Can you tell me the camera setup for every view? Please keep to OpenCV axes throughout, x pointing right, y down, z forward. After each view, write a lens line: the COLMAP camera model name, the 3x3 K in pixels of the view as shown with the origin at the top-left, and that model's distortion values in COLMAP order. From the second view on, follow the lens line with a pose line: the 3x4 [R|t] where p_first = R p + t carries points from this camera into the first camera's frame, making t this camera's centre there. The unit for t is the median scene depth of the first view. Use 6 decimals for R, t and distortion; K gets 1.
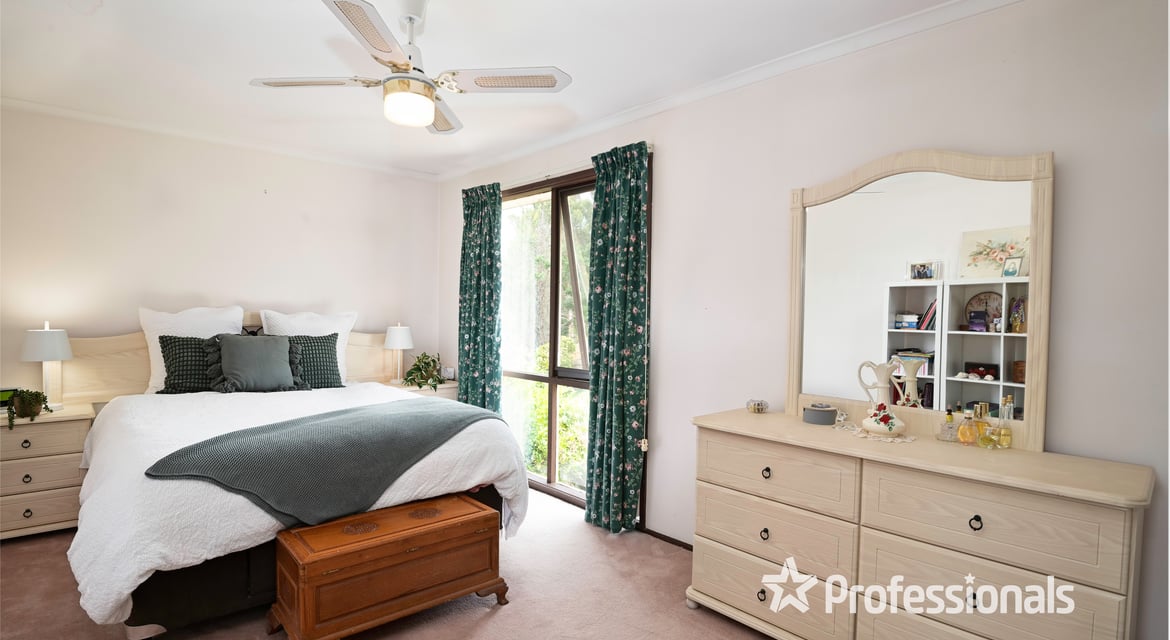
lens RADIAL K [[565.1, 0, 585.2], [0, 565.1, 321.5], [0, 0, 1]] dist [-0.020406, -0.001009]
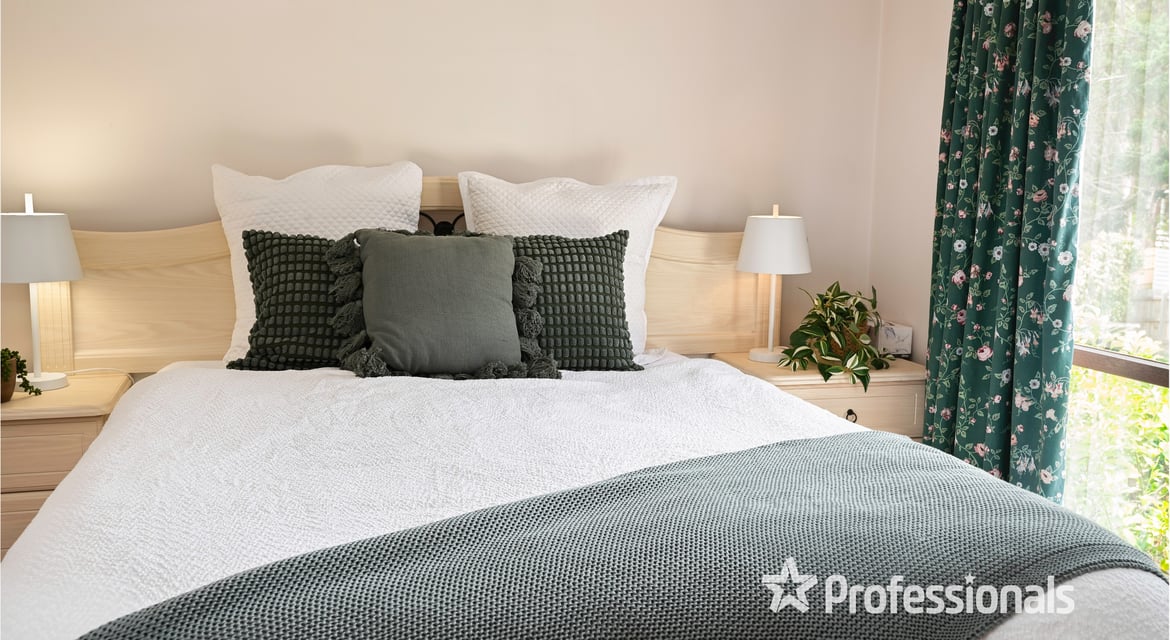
lens RADIAL K [[1119.5, 0, 585.4], [0, 1119.5, 321.2], [0, 0, 1]] dist [0.092741, 0.000000]
pose [[0.890502, 0.058774, -0.451168, -0.100452], [-0.009671, 0.993842, 0.110381, -0.003153], [0.454877, -0.093931, 0.885587, 0.267114]]
